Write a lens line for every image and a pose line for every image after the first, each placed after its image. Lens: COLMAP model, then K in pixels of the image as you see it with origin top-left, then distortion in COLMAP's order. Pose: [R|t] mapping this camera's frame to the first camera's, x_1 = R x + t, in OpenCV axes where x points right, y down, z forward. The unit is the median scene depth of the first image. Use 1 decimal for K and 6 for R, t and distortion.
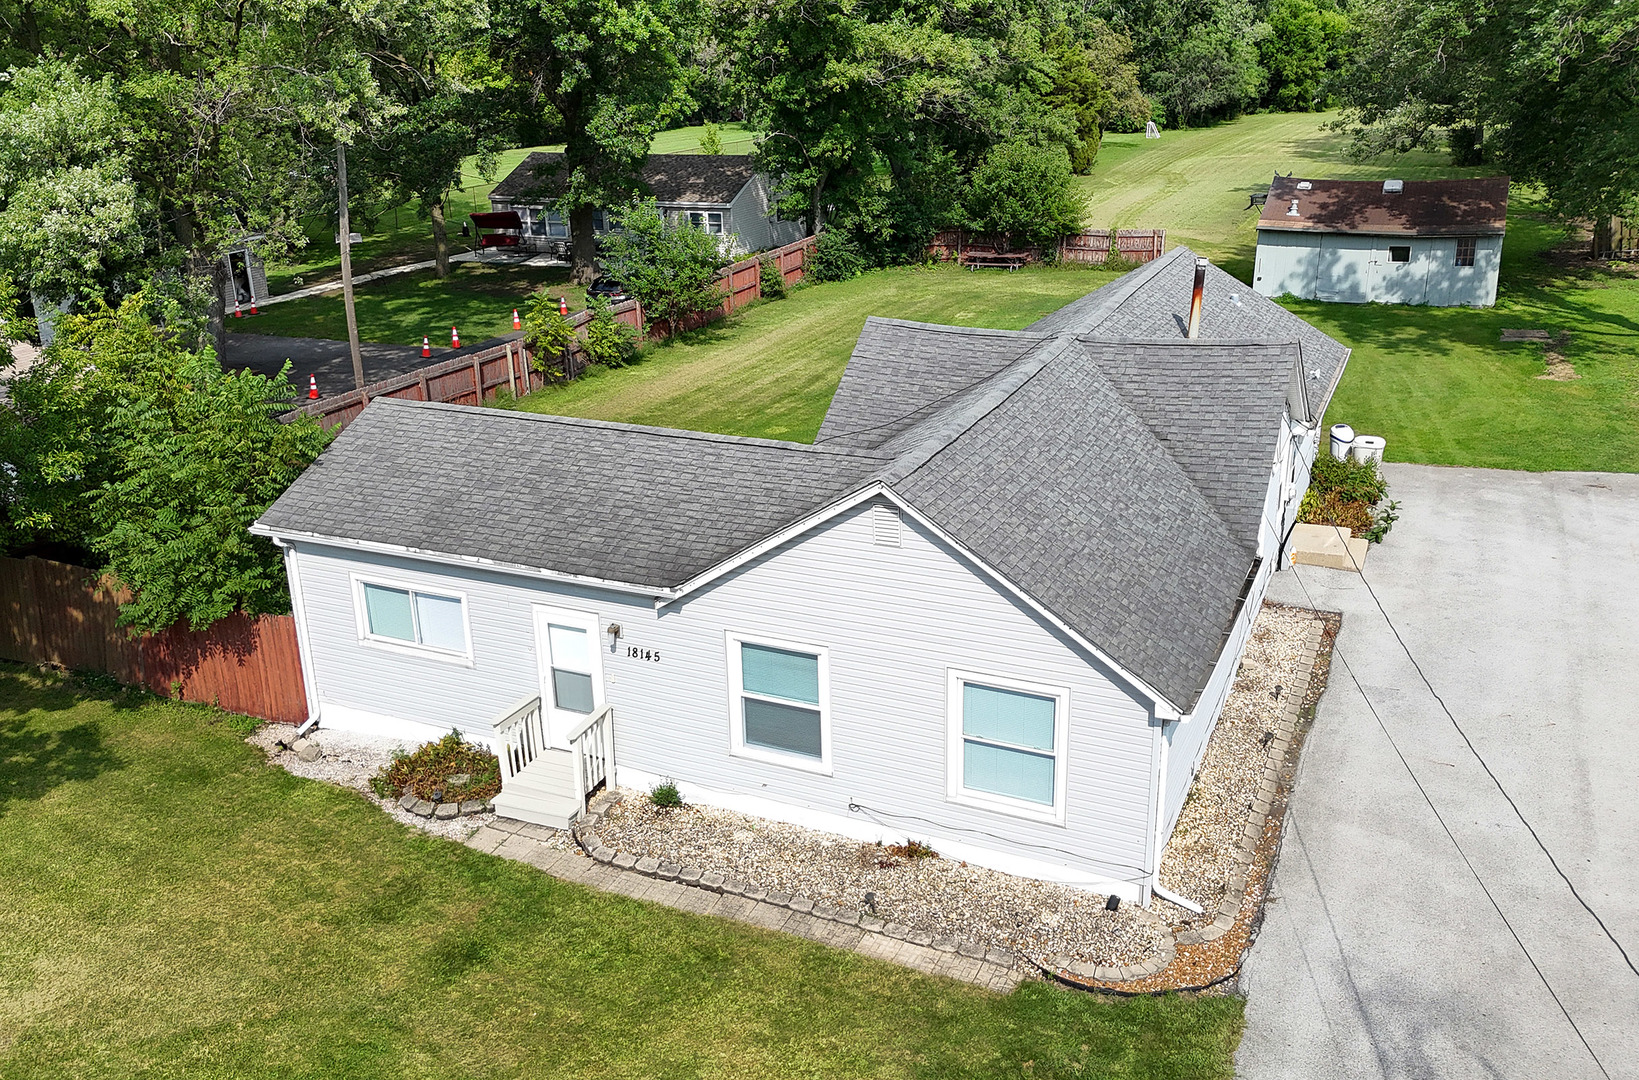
lens RADIAL K [[1398.3, 0, 781.8], [0, 1398.3, 535.2], [0, 0, 1]] dist [0.090322, -0.124169]
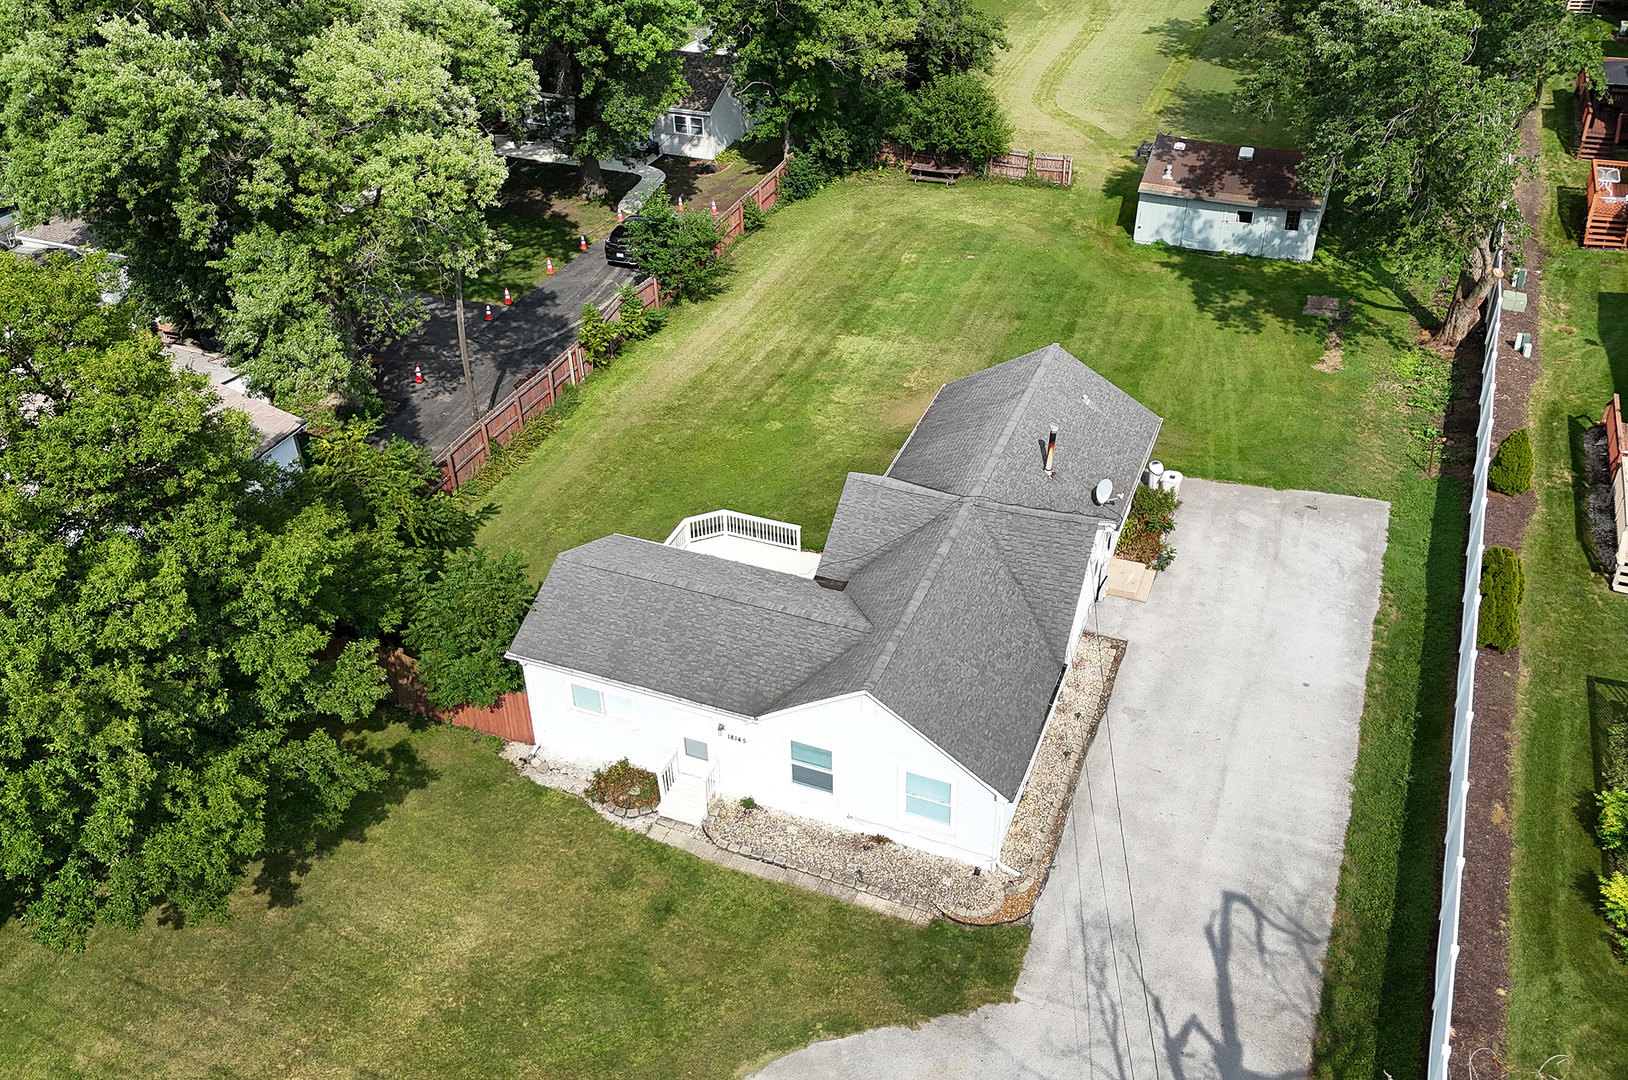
lens RADIAL K [[1403.0, 0, 797.8], [0, 1403.0, 523.6], [0, 0, 1]] dist [0.160113, -0.442968]
pose [[0.998442, -0.025383, 0.049688, -0.099126], [0.012114, 0.967904, 0.251028, -0.637416], [-0.054465, -0.250035, 0.966704, -0.726472]]
